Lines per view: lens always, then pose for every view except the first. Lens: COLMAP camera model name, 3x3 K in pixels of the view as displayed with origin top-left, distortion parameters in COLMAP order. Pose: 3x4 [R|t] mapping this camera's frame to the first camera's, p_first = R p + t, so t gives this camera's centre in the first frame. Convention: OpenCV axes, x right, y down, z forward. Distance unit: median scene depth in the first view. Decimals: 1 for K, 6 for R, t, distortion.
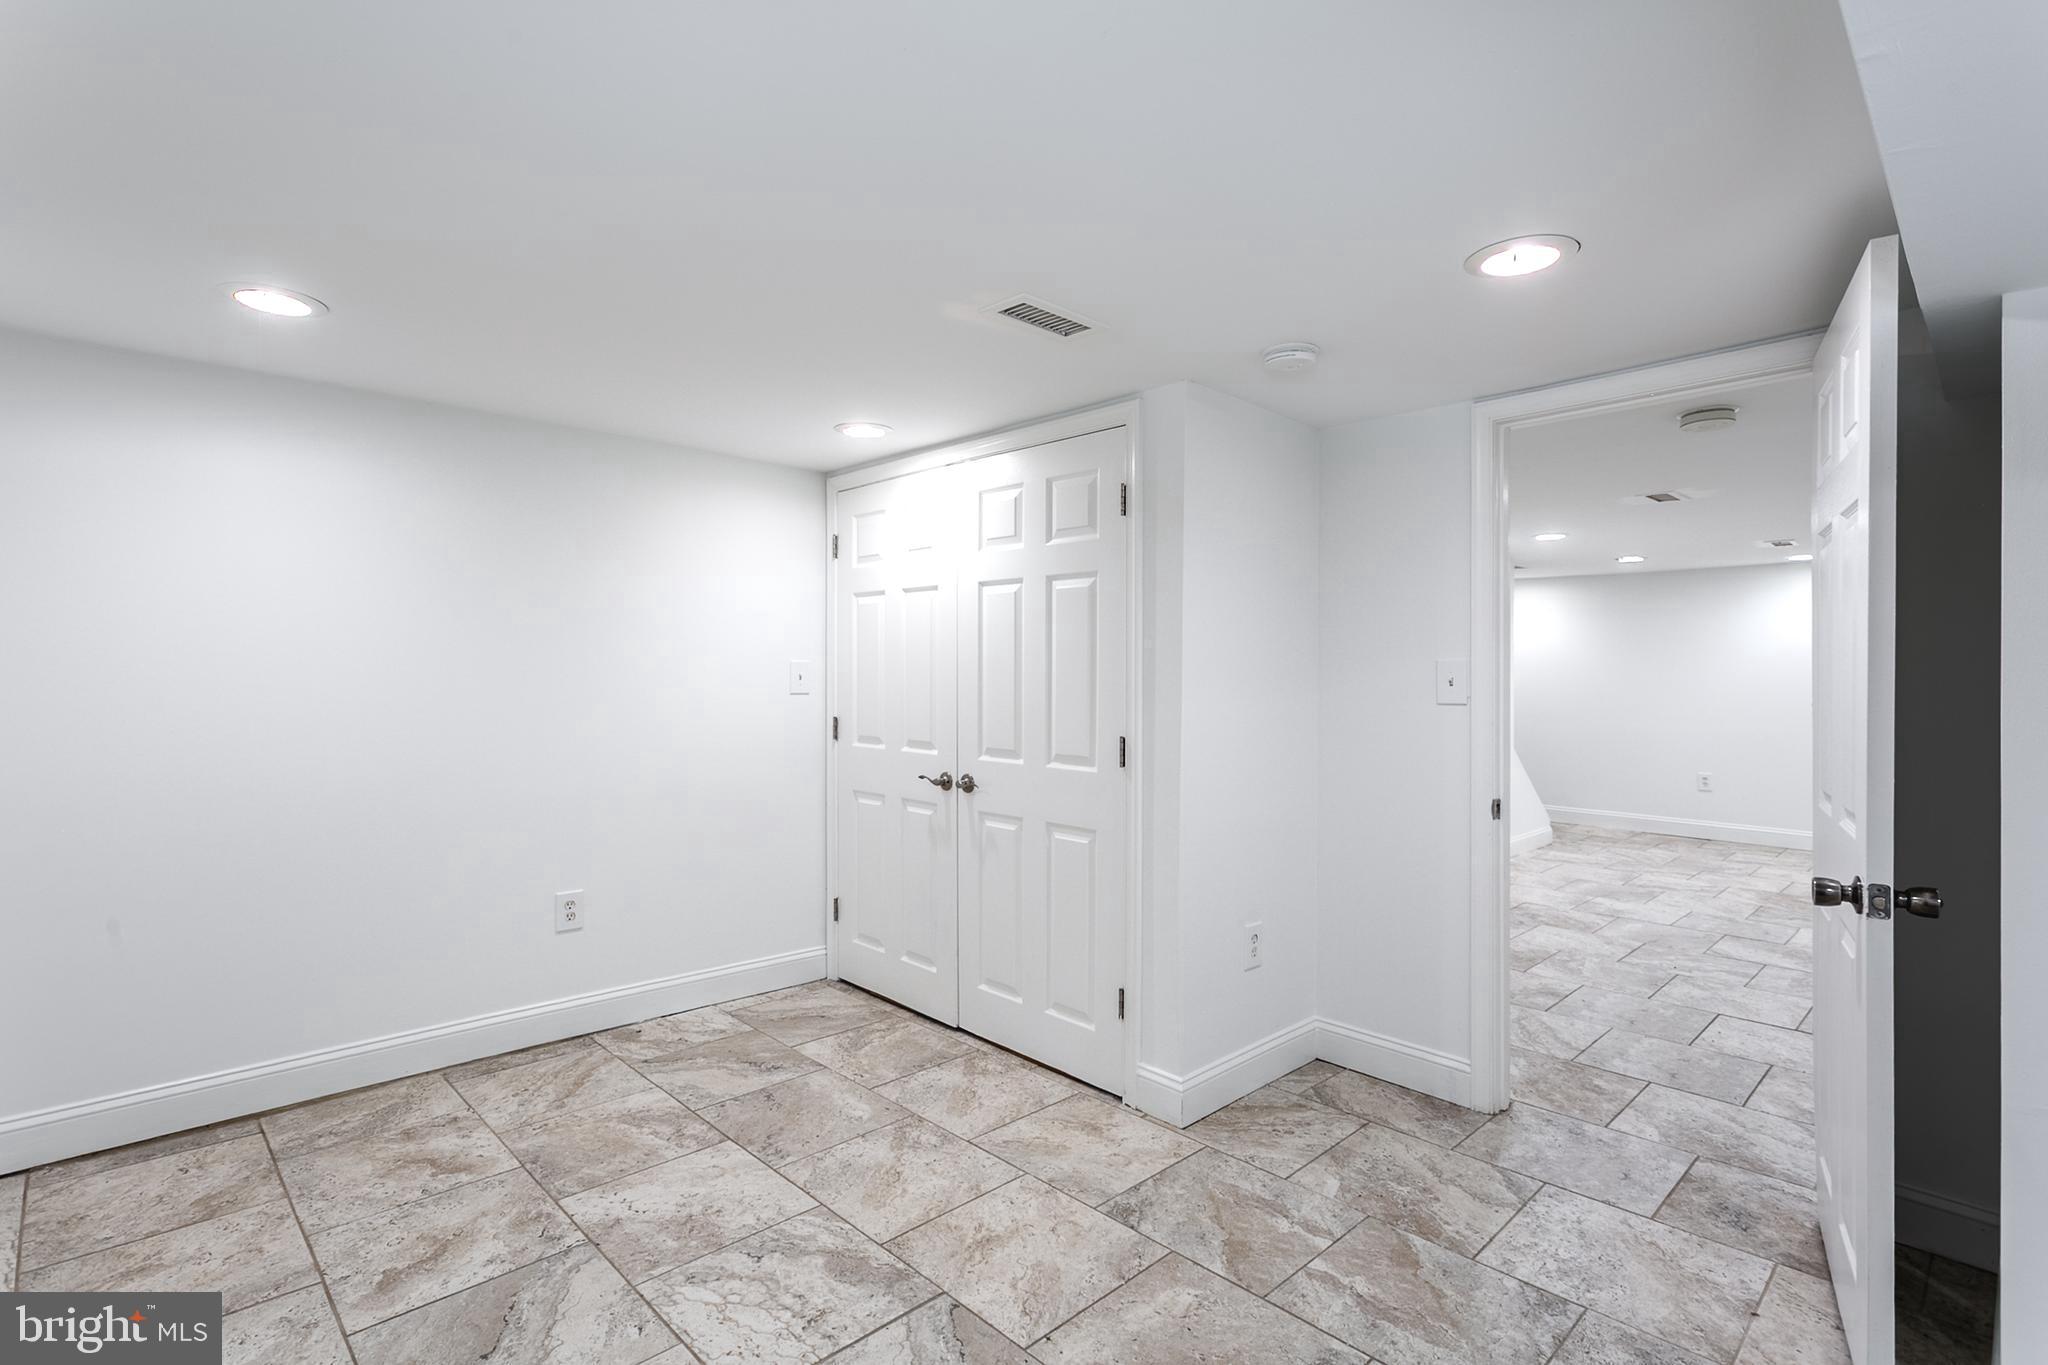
lens RADIAL K [[986.6, 0, 1009.1], [0, 986.6, 675.1], [0, 0, 1]] dist [-0.001434, -0.000254]
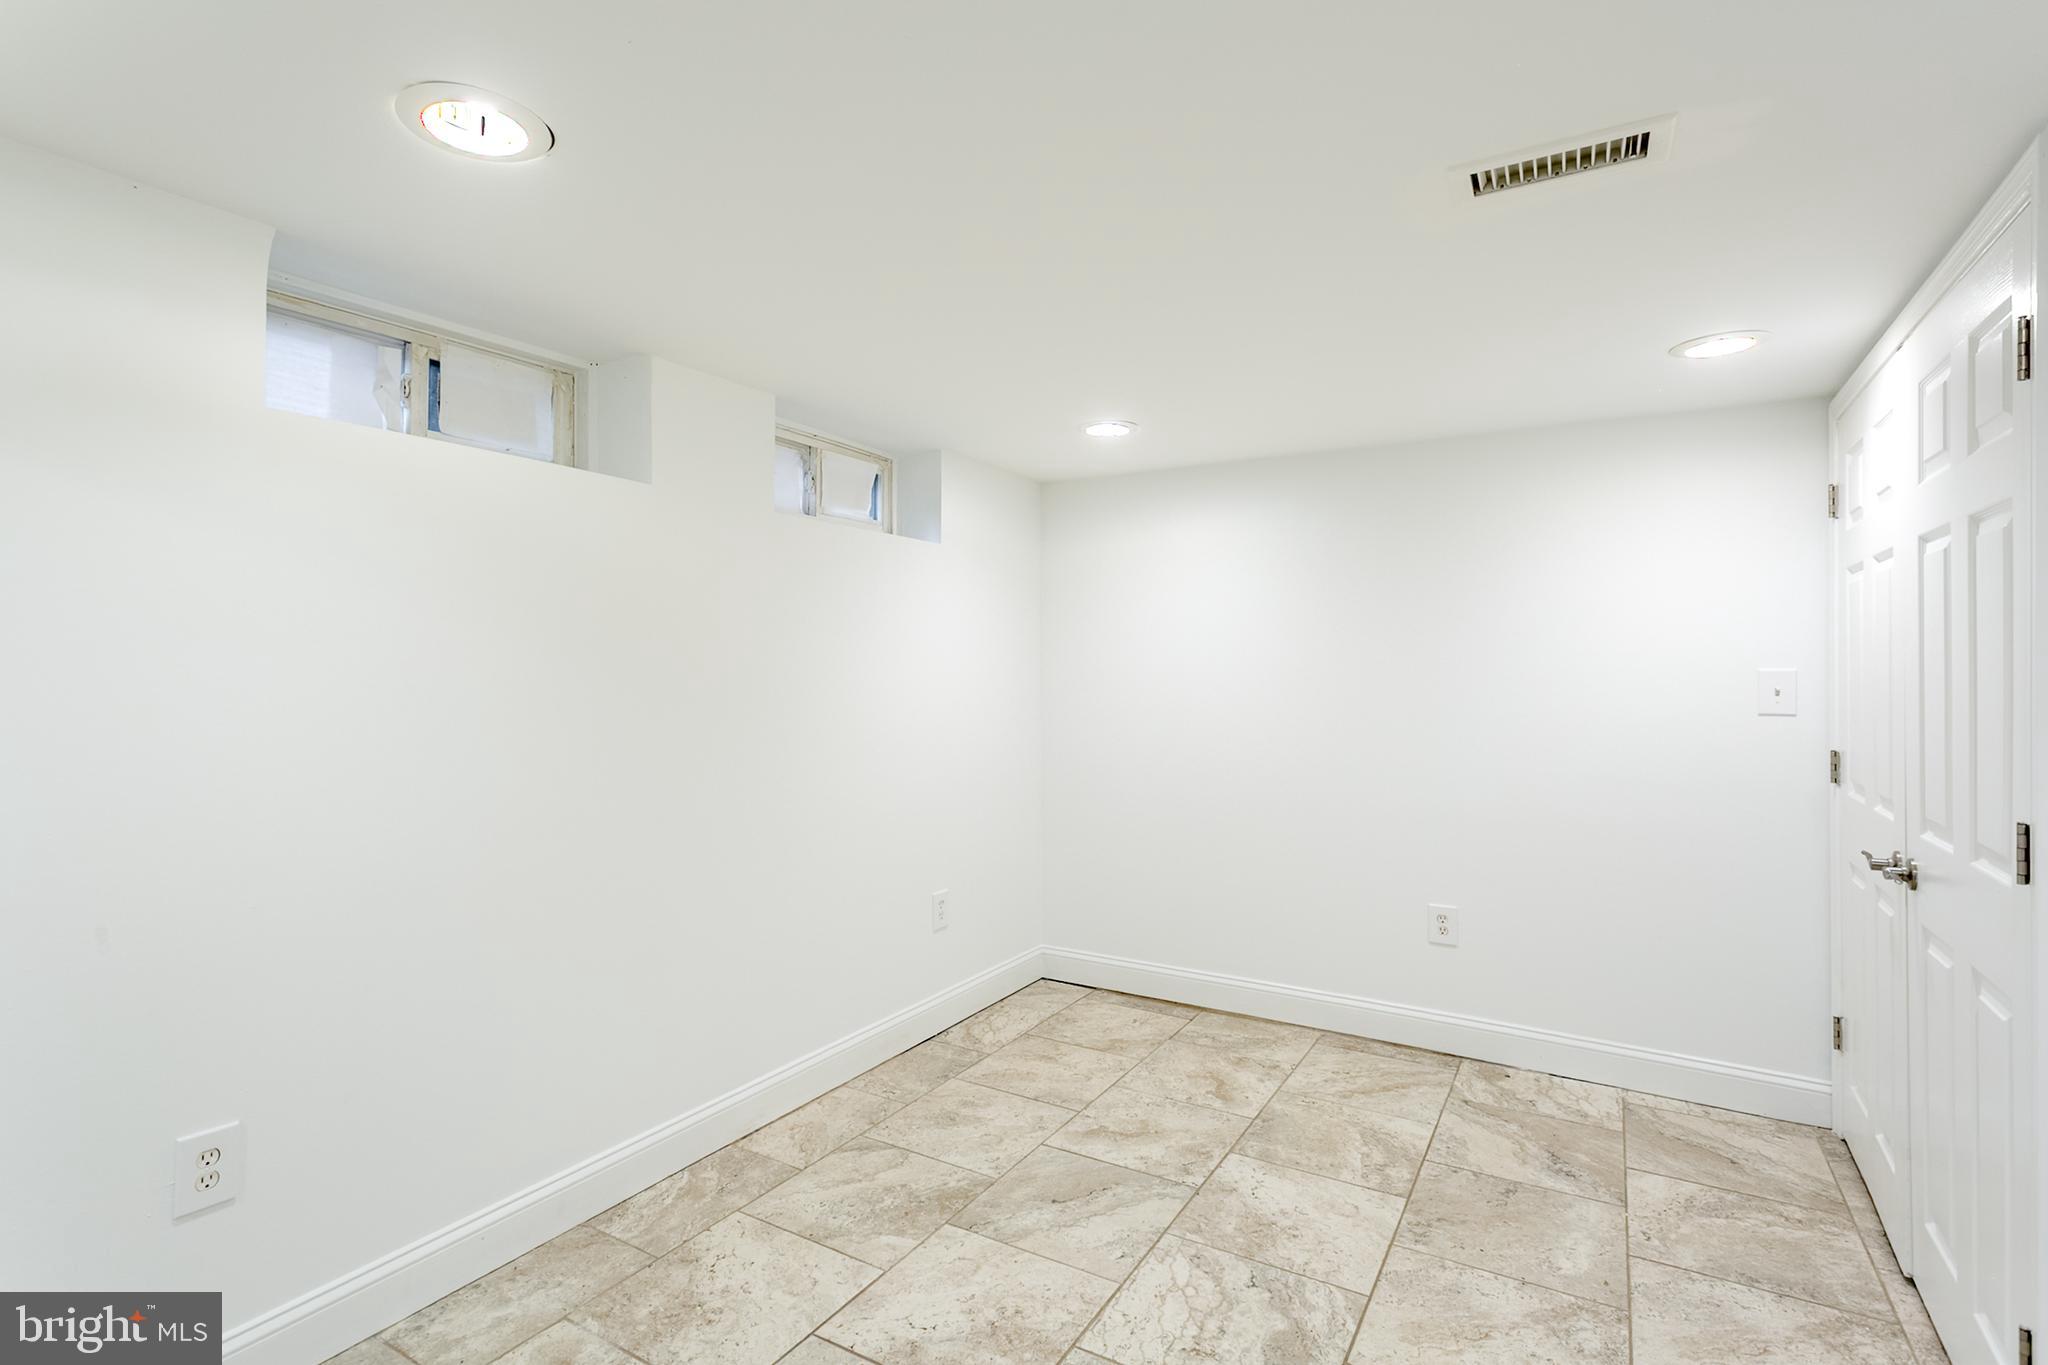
lens RADIAL K [[986.6, 0, 1008.9], [0, 986.6, 676.9], [0, 0, 1]] dist [-0.001434, -0.000254]
pose [[0.255672, 0.000852, -0.966763, 0.481929], [-0.001803, 0.999998, 0.000404, -0.011436], [0.966762, 0.001640, 0.255673, 0.390269]]
